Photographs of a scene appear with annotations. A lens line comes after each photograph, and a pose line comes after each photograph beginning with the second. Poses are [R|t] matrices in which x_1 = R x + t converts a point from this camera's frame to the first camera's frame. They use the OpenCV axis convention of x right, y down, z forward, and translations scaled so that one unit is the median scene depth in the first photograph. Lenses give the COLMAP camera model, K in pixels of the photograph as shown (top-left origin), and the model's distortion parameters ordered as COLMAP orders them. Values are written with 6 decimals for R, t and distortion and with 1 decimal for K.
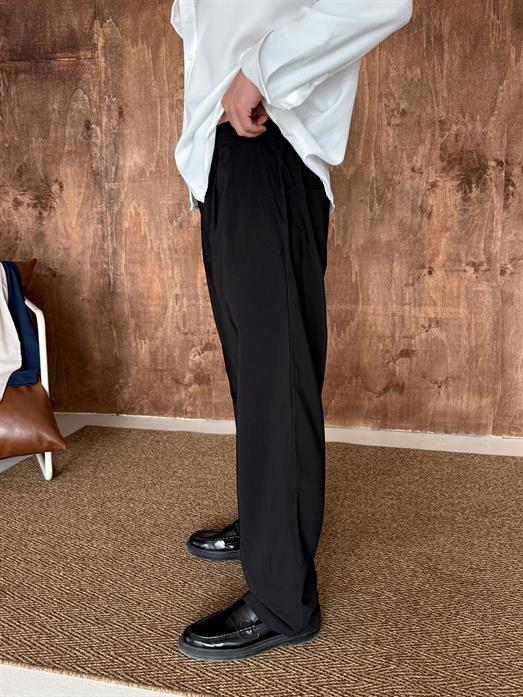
lens RADIAL K [[686.7, 0, 262.5], [0, 686.7, 349.7], [0, 0, 1]] dist [0.058411, 0.000000]
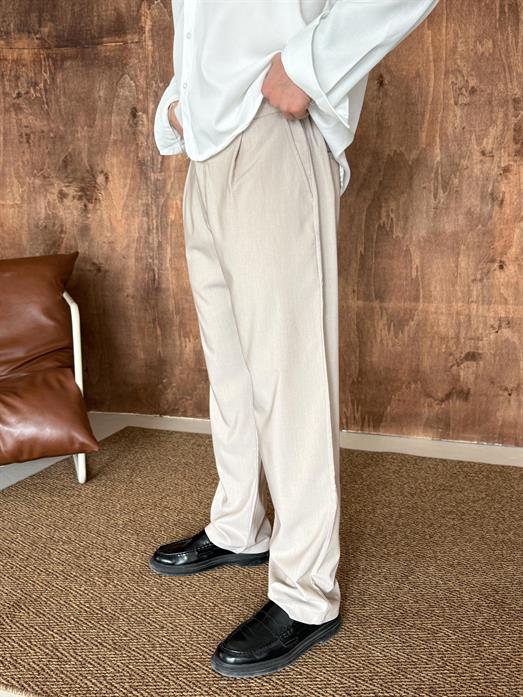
lens RADIAL K [[686.7, 0, 256.3], [0, 686.7, 350.8], [0, 0, 1]] dist [0.058411, 0.000000]
pose [[0.995242, 0.015458, -0.096200, 0.013687], [-0.015914, 0.999865, -0.003970, 0.006171], [0.096126, 0.005482, 0.995354, 0.069280]]
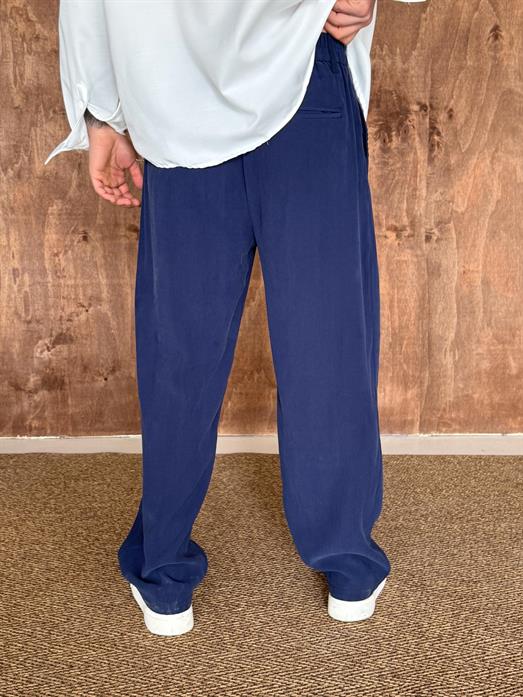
lens RADIAL K [[875.0, 0, 256.4], [0, 875.0, 352.2], [0, 0, 1]] dist [0.099921, 0.000000]
pose [[0.966700, -0.030395, 0.254099, -0.126031], [0.033413, 0.999413, -0.007565, 0.026688], [-0.253720, 0.015803, 0.967149, 0.020767]]
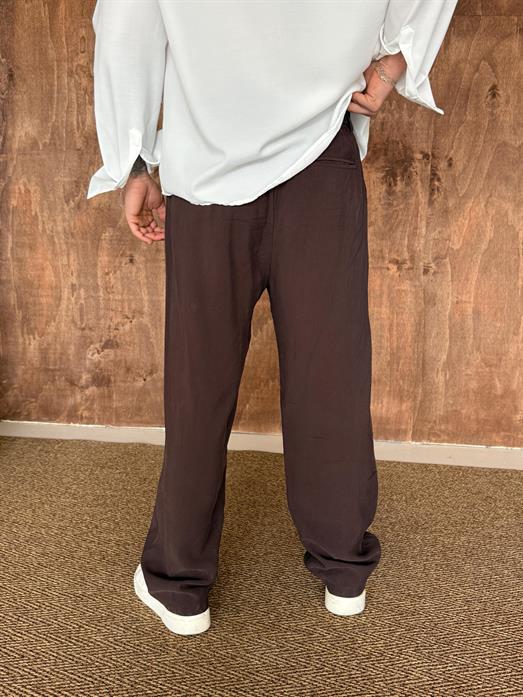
lens RADIAL K [[686.7, 0, 266.6], [0, 686.7, 351.0], [0, 0, 1]] dist [0.058411, 0.000000]
pose [[0.987839, 0.015027, 0.154753, -0.015544], [-0.015081, 0.999886, -0.000822, 0.002410], [-0.154747, -0.001522, 0.987953, 0.090109]]
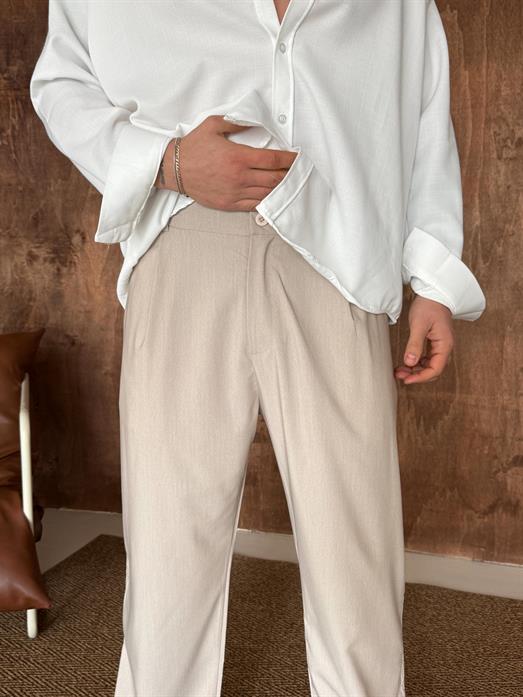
lens RADIAL K [[686.7, 0, 255.4], [0, 686.7, 342.3], [0, 0, 1]] dist [0.058411, 0.000000]
pose [[0.994520, 0.014758, -0.103497, -0.000226], [-0.020113, 0.998502, -0.050884, -0.079087], [0.102591, 0.052687, 0.993327, 0.227699]]
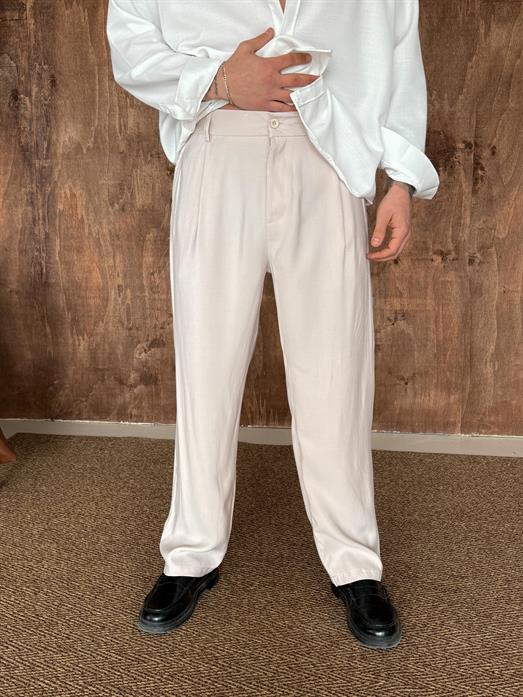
lens RADIAL K [[762.1, 0, 262.1], [0, 762.1, 352.9], [0, 0, 1]] dist [0.068665, 0.000000]
pose [[0.995634, -0.011835, 0.092593, -0.034482], [0.010311, 0.999804, 0.016920, -0.007337], [-0.092775, -0.015892, 0.995560, -0.016820]]
